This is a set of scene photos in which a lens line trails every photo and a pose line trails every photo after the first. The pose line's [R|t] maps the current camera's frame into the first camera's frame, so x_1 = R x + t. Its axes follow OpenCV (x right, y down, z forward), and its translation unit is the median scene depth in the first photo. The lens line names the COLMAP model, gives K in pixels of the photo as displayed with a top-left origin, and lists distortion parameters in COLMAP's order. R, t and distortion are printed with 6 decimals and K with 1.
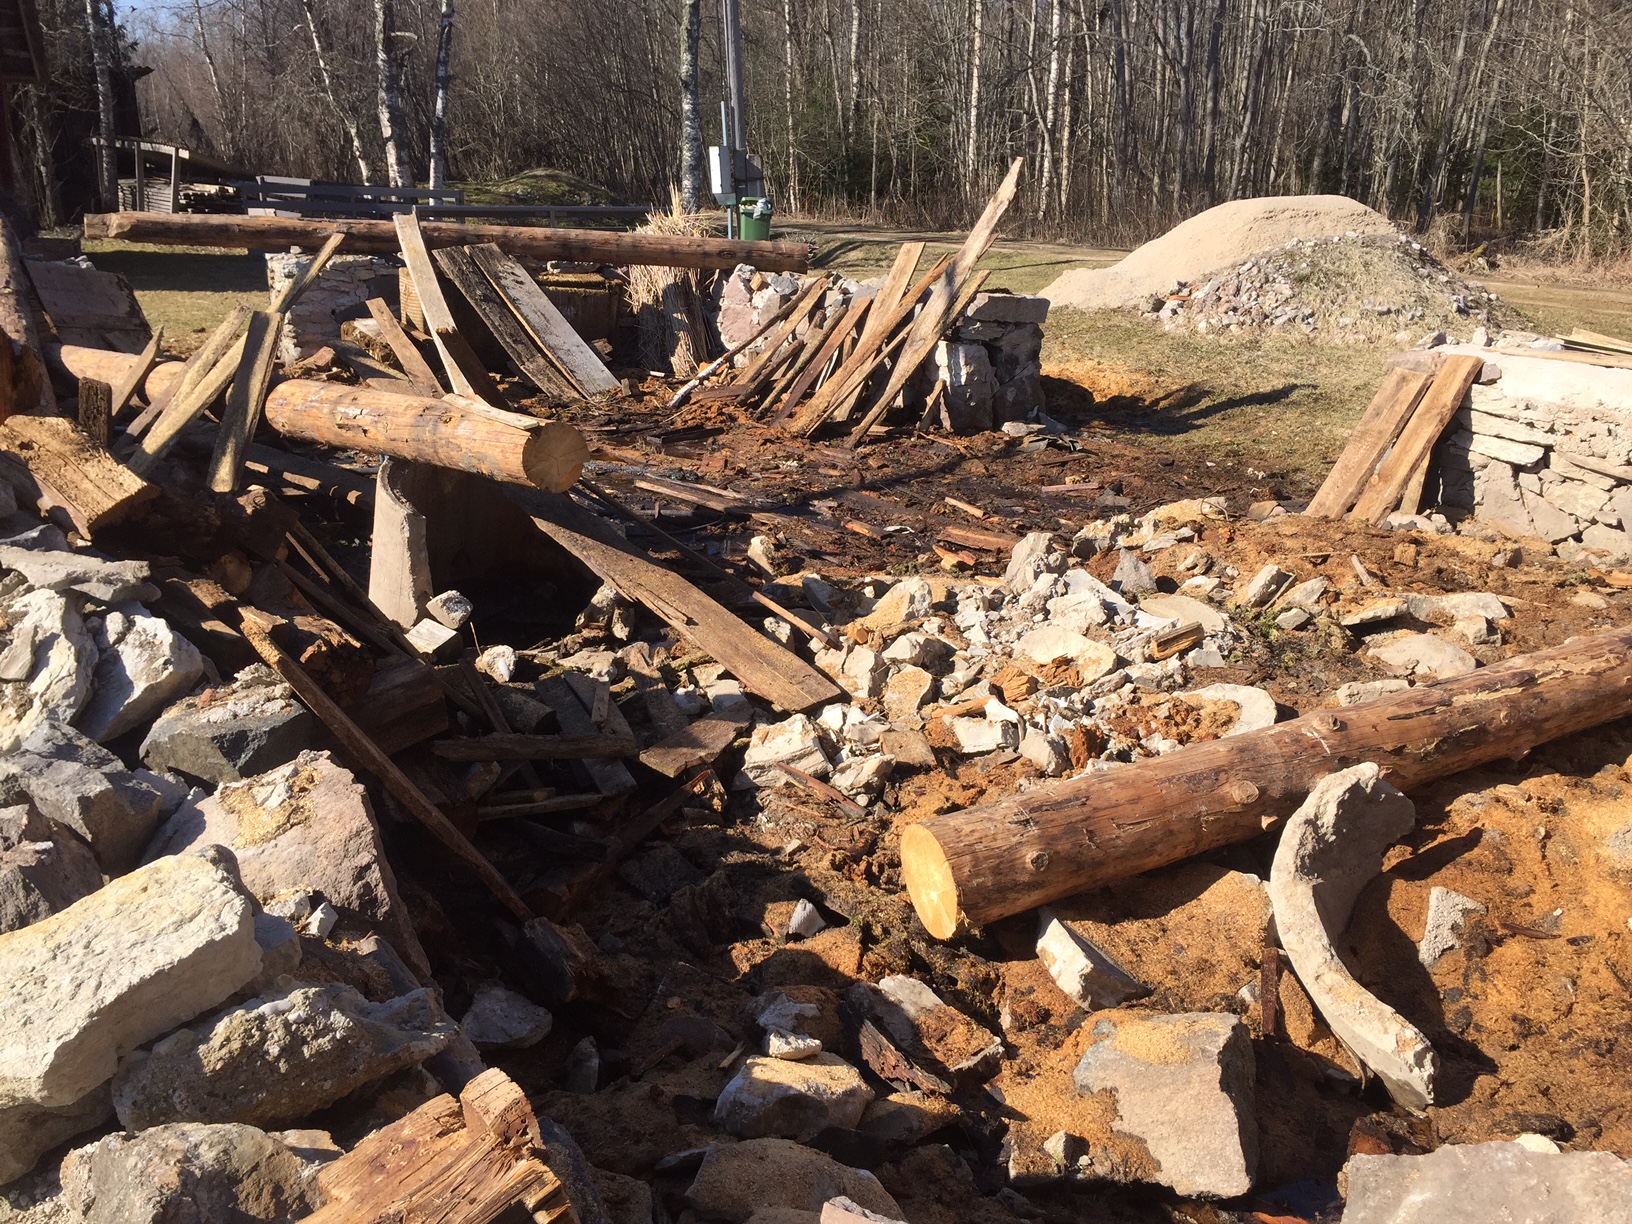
lens RADIAL K [[1408.3, 0, 810.7], [0, 1408.3, 609.8], [0, 0, 1]] dist [0.088363, -0.127990]
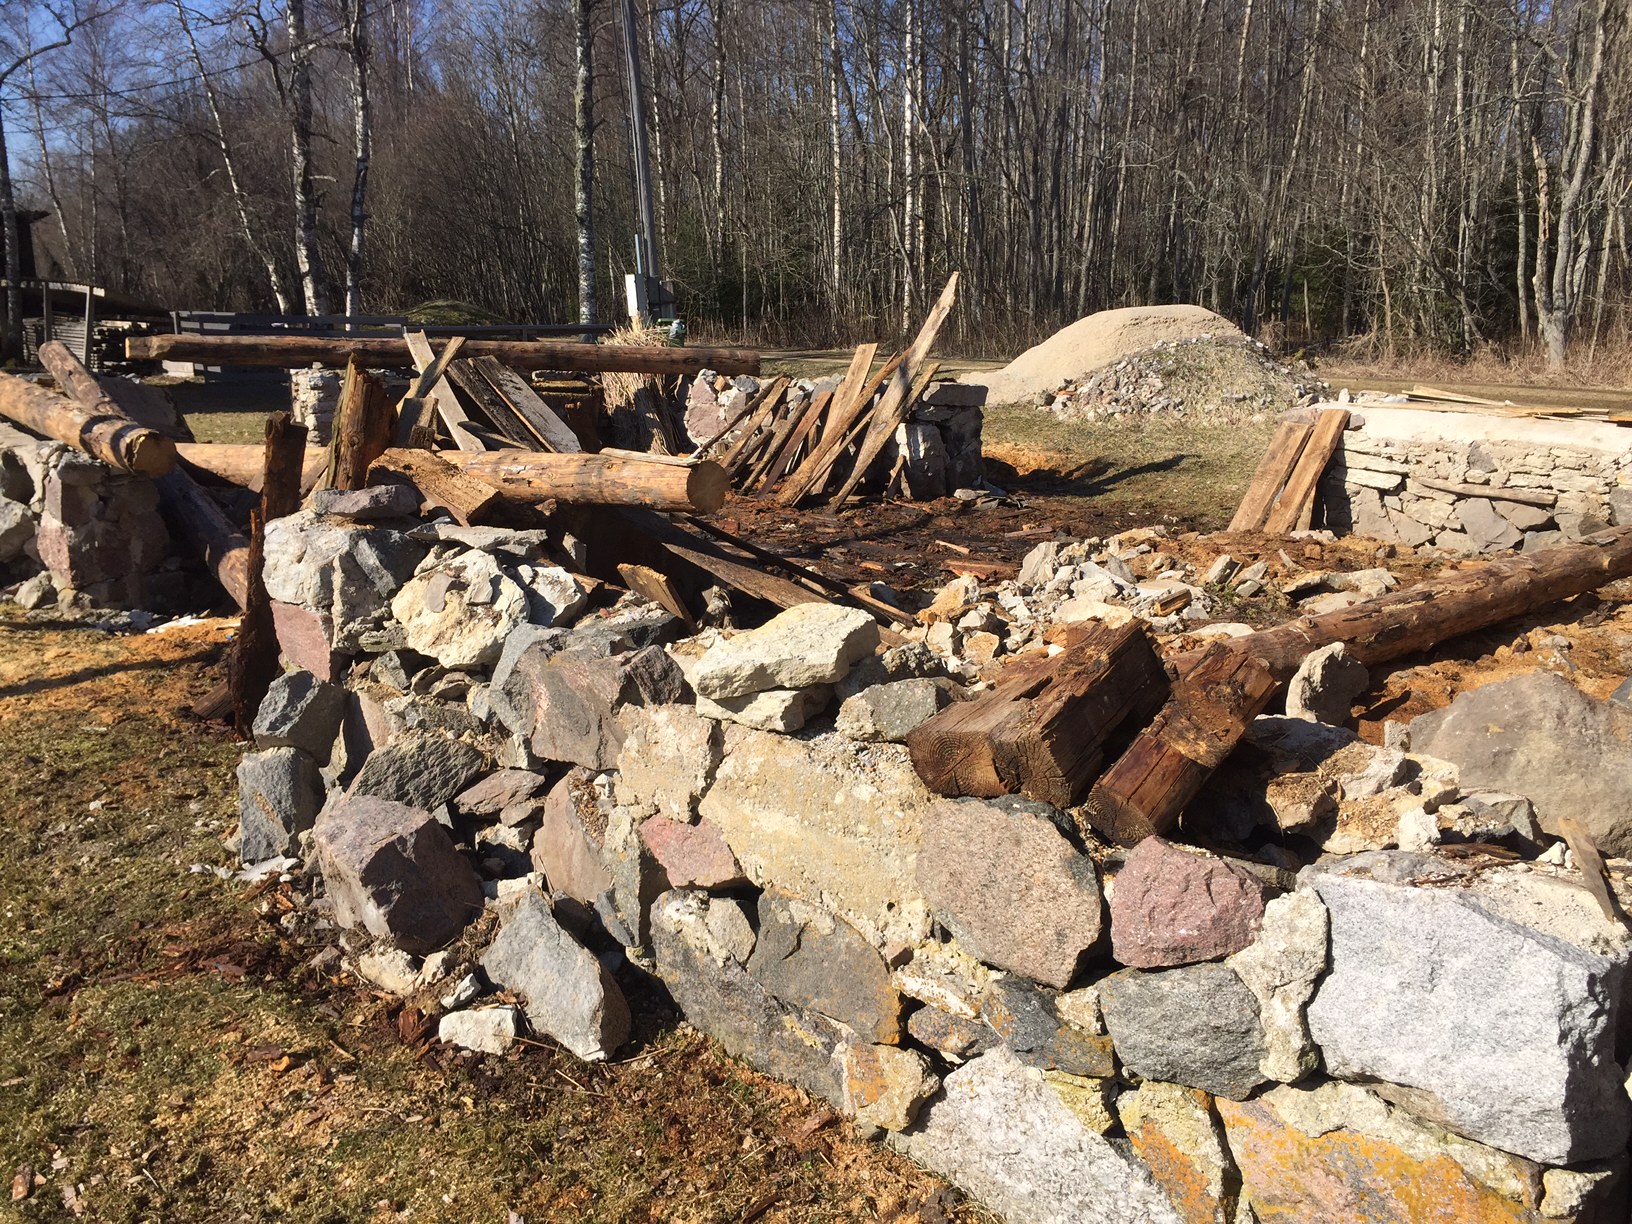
lens RADIAL K [[1408.3, 0, 817.6], [0, 1408.3, 615.0], [0, 0, 1]] dist [0.088363, -0.127990]
pose [[0.993046, -0.044800, 0.108874, -0.111723], [0.053578, 0.995427, -0.079089, 0.059658], [-0.104833, 0.084372, 0.990904, -0.152985]]
